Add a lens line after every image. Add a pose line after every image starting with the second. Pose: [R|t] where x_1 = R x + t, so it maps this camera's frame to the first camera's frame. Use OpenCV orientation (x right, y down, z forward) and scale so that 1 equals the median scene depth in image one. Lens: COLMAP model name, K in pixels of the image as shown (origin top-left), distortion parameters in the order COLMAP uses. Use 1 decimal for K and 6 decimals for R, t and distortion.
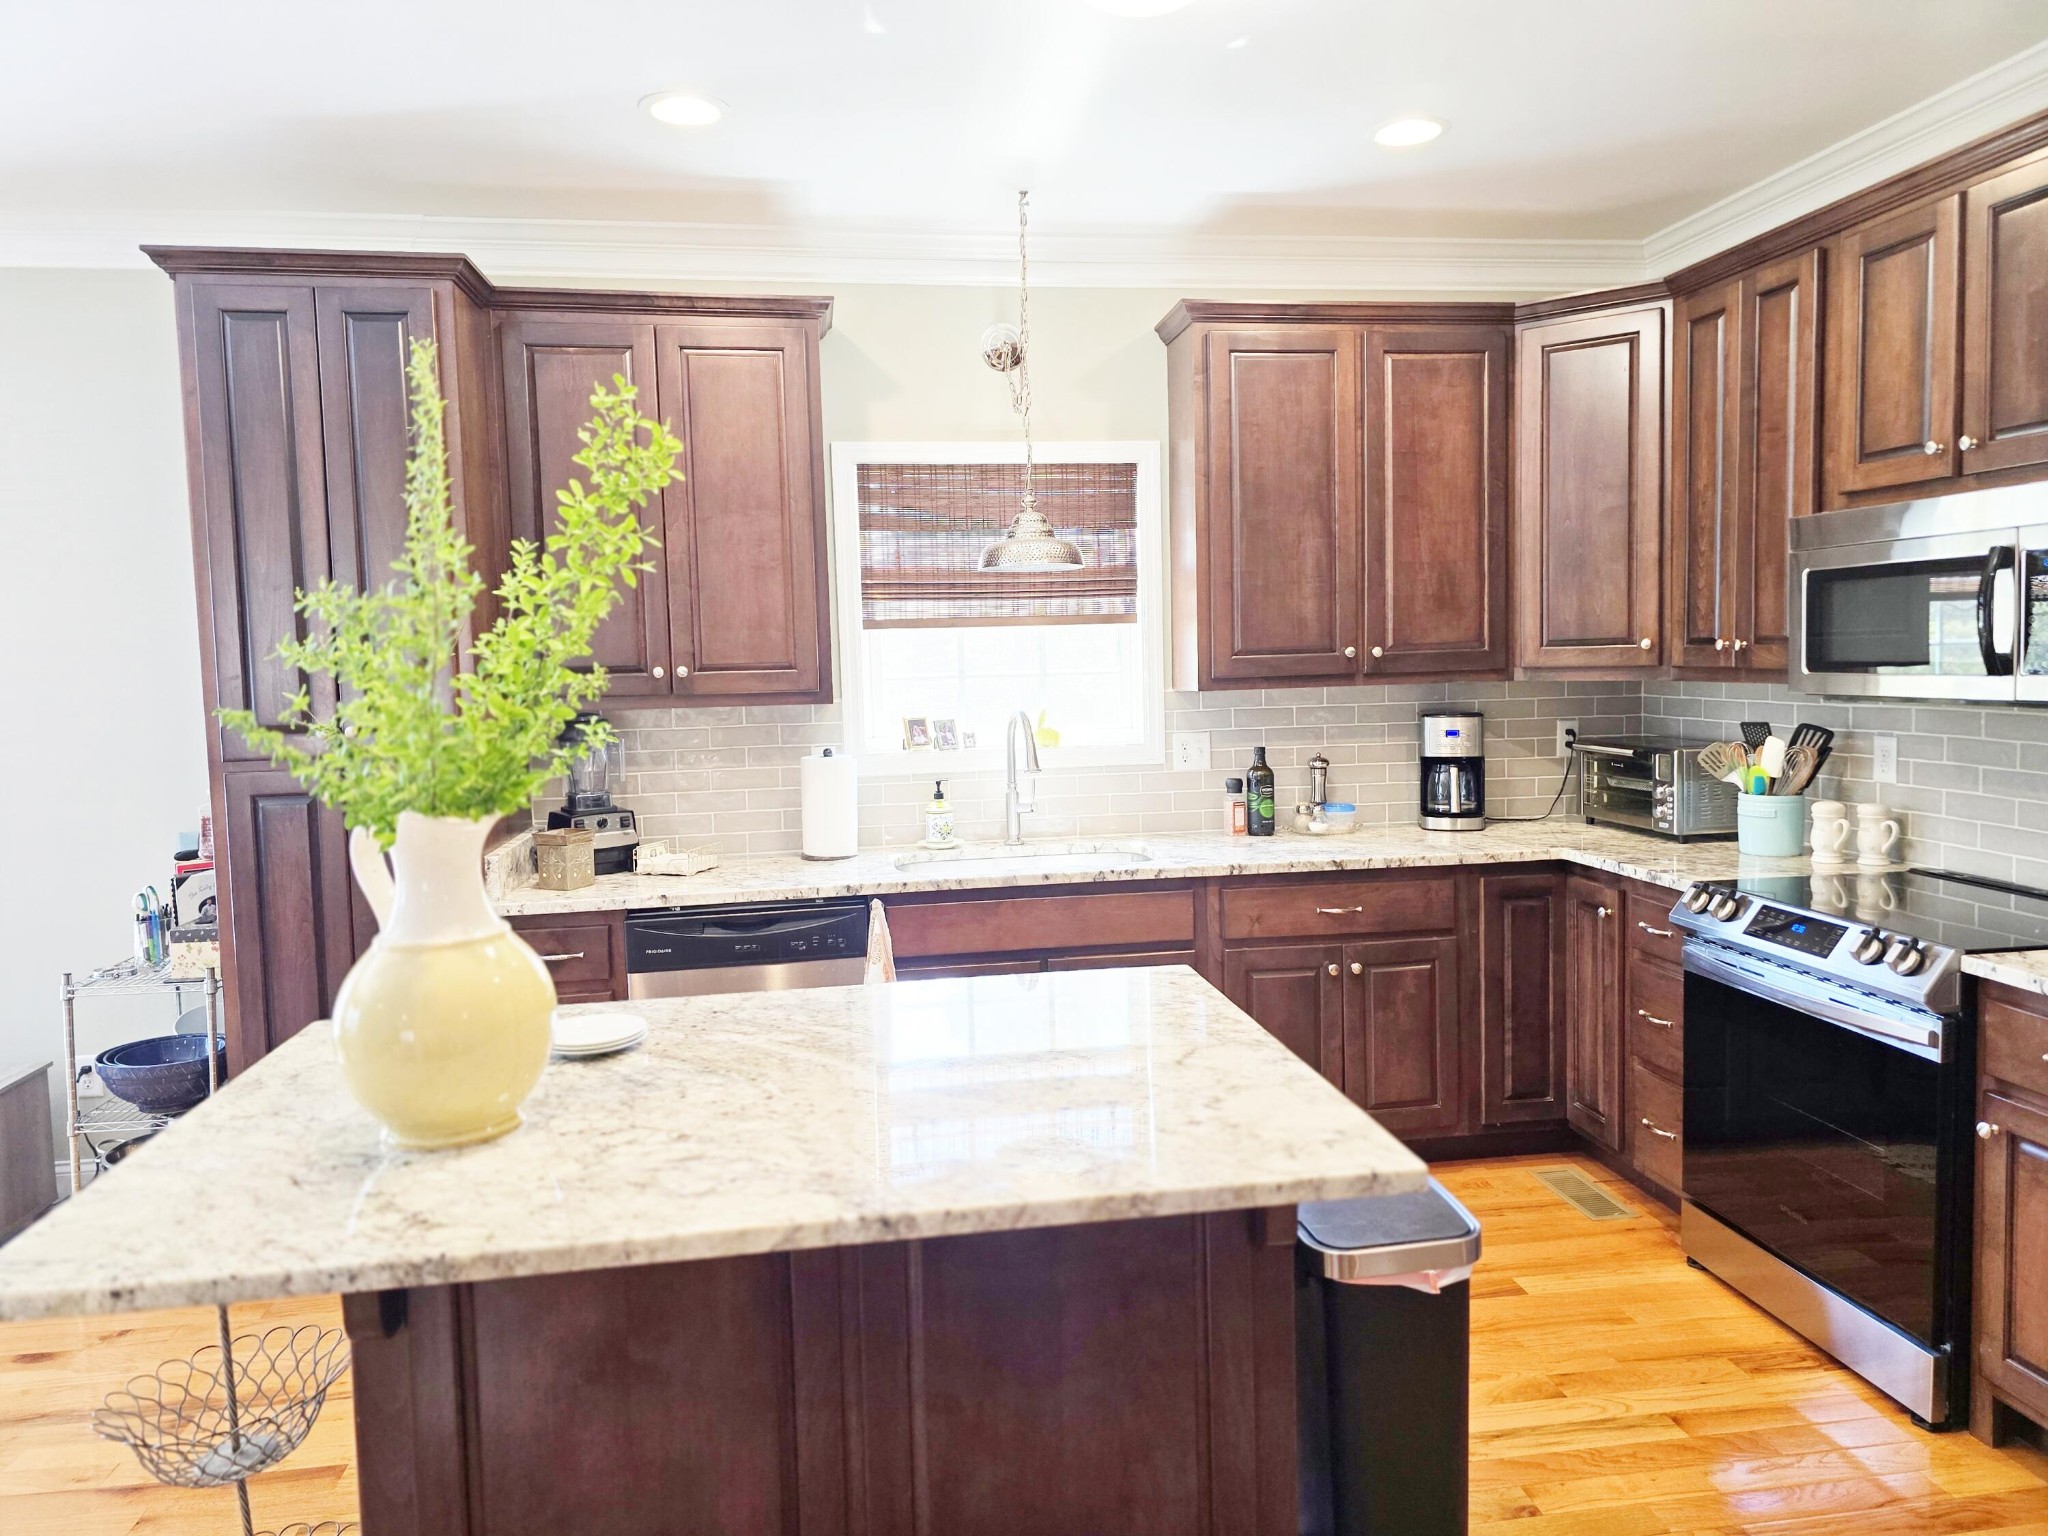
lens RADIAL K [[1374.7, 0, 1042.1], [0, 1374.7, 742.0], [0, 0, 1]] dist [0.087051, -0.086082]
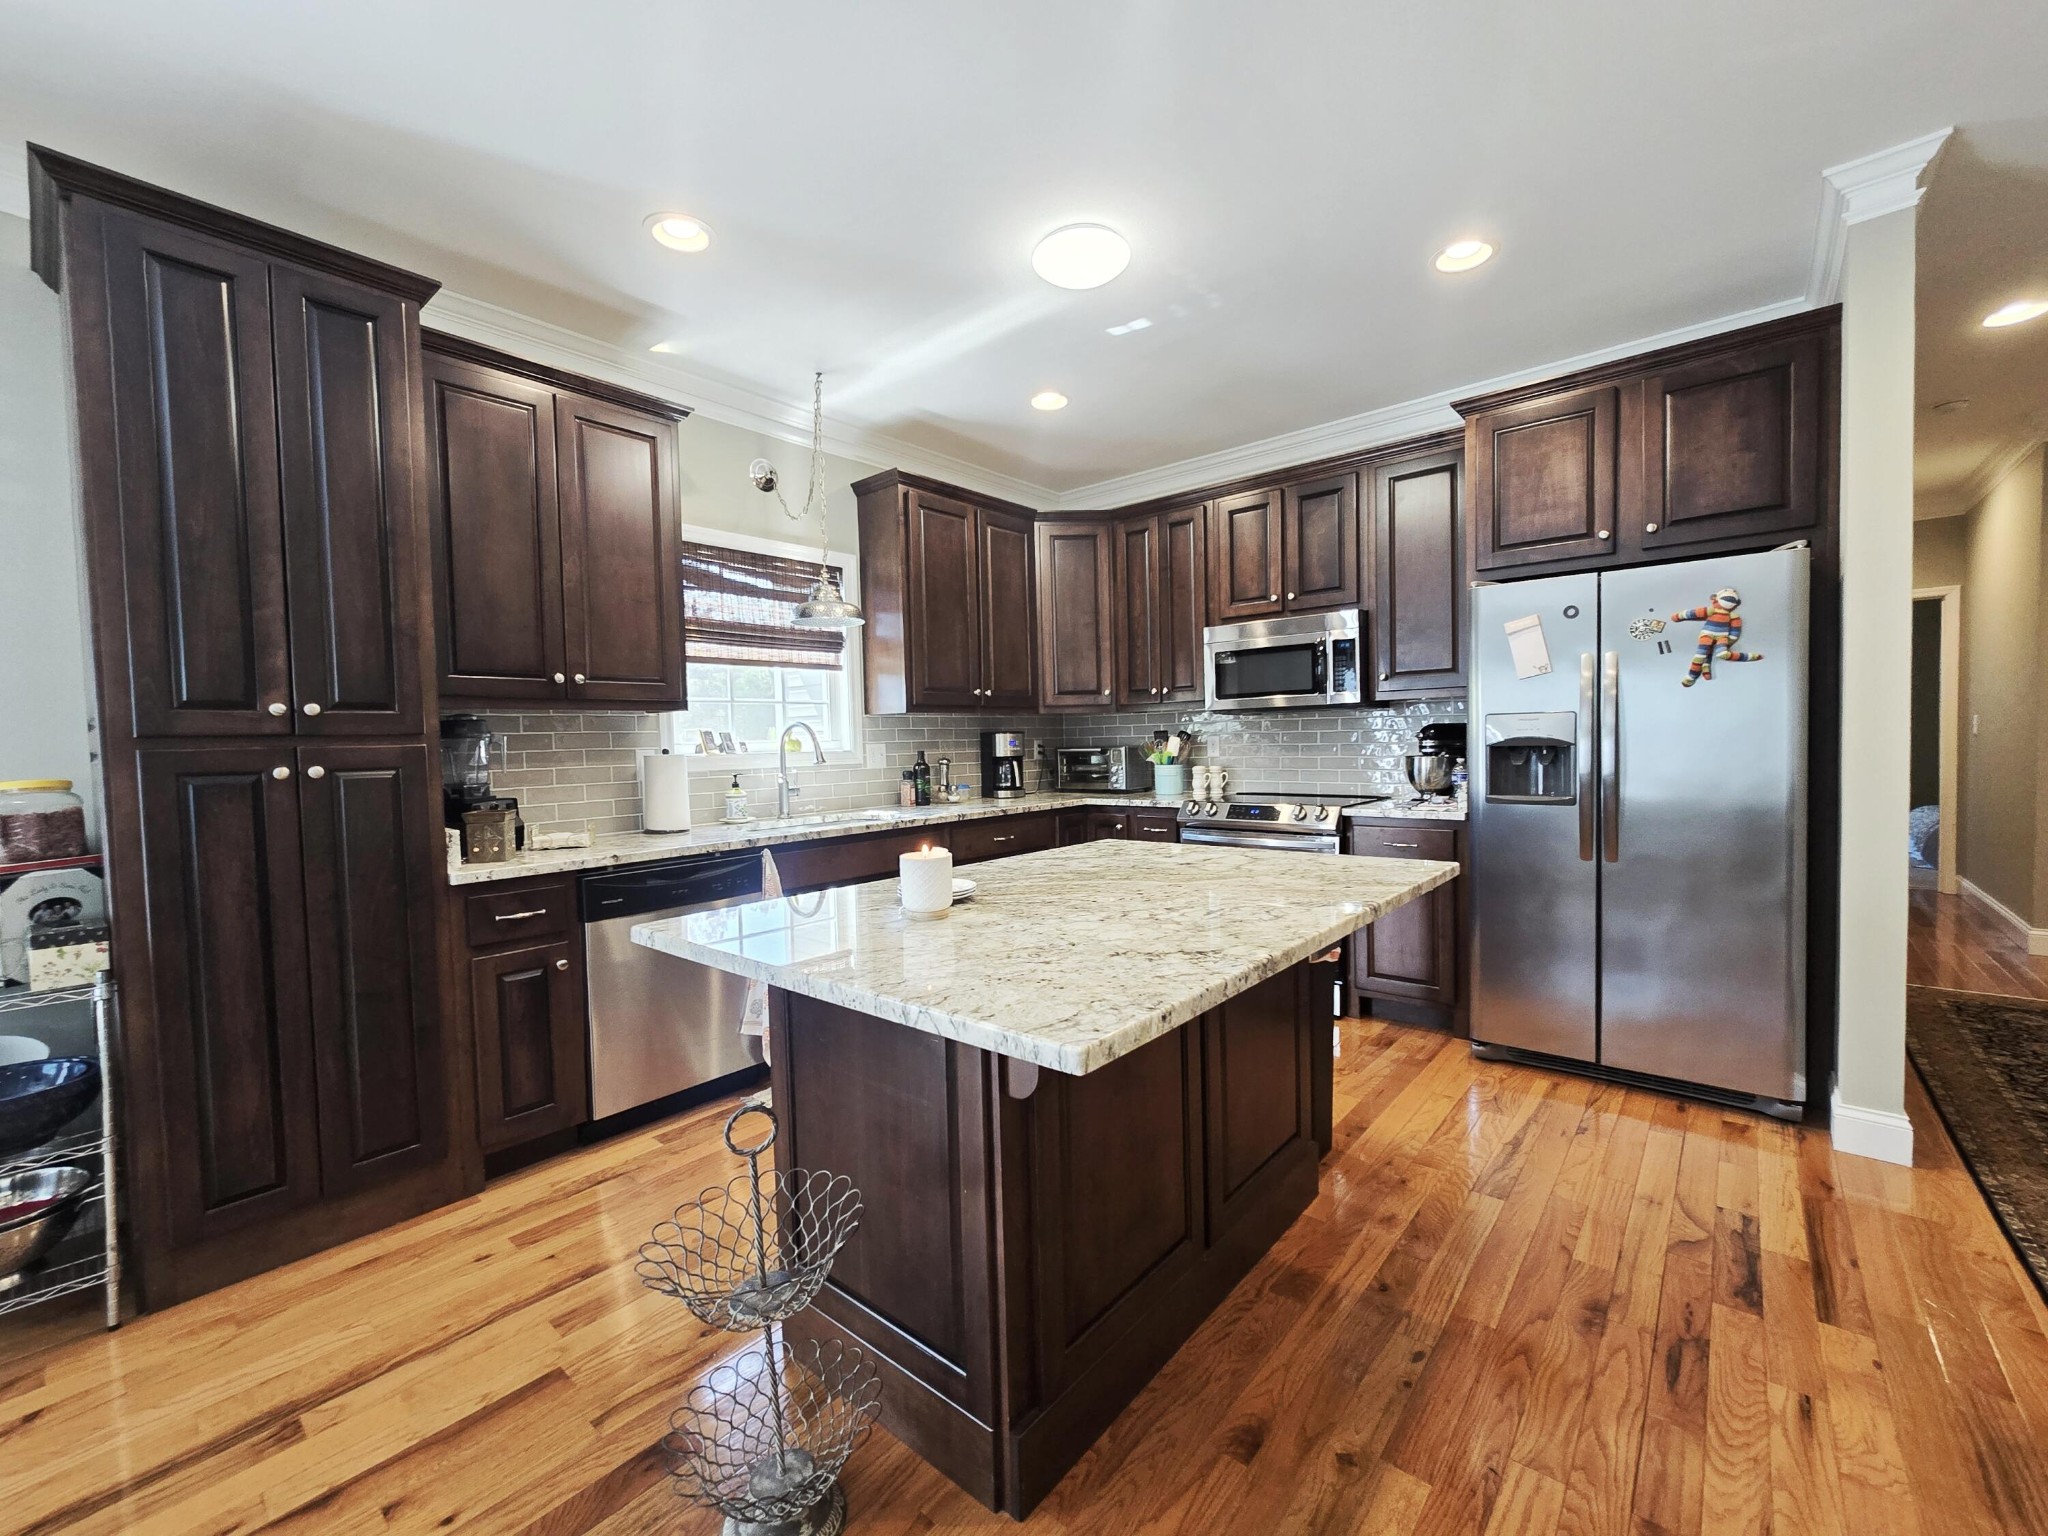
lens RADIAL K [[838.4, 0, 1028.1], [0, 838.4, 773.1], [0, 0, 1]] dist [-0.001333, 0.000389]
pose [[0.757607, -0.020420, 0.652391, -0.460974], [0.051658, 0.998251, -0.028744, 0.076263], [-0.650663, 0.055478, 0.757337, 0.200029]]
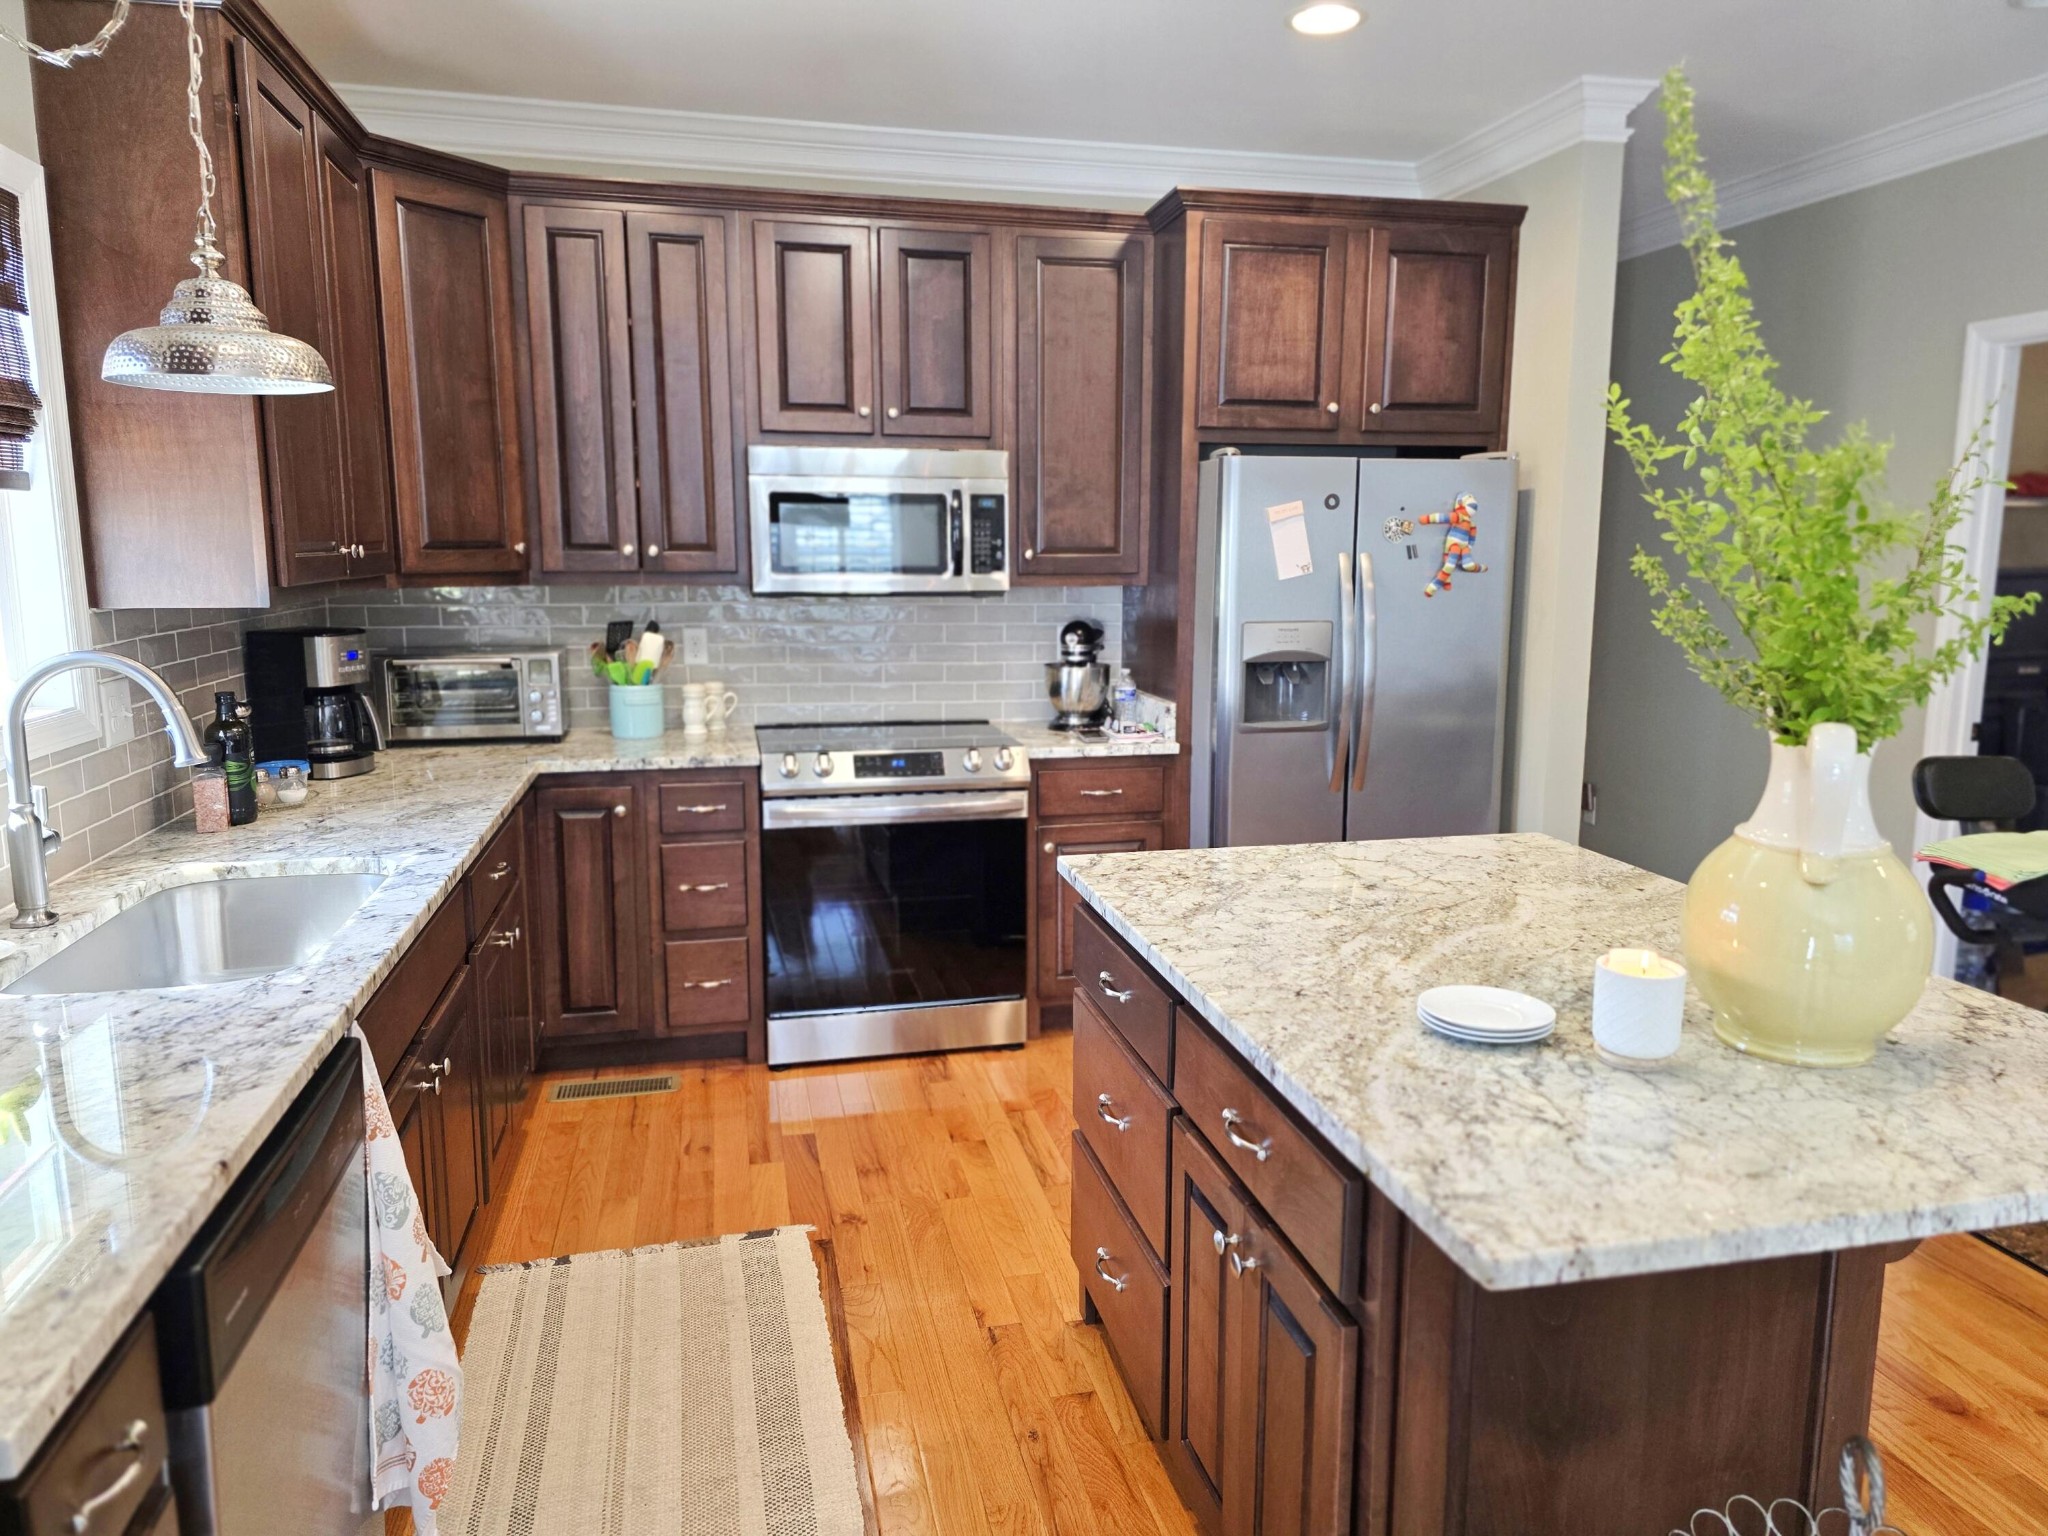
lens RADIAL K [[1374.7, 0, 1042.1], [0, 1374.7, 742.0], [0, 0, 1]] dist [0.087051, -0.086082]
pose [[-0.078096, -0.120831, 0.989596, -0.640111], [0.067278, 0.989726, 0.126157, -0.036697], [-0.994673, 0.076430, -0.069164, 0.773128]]
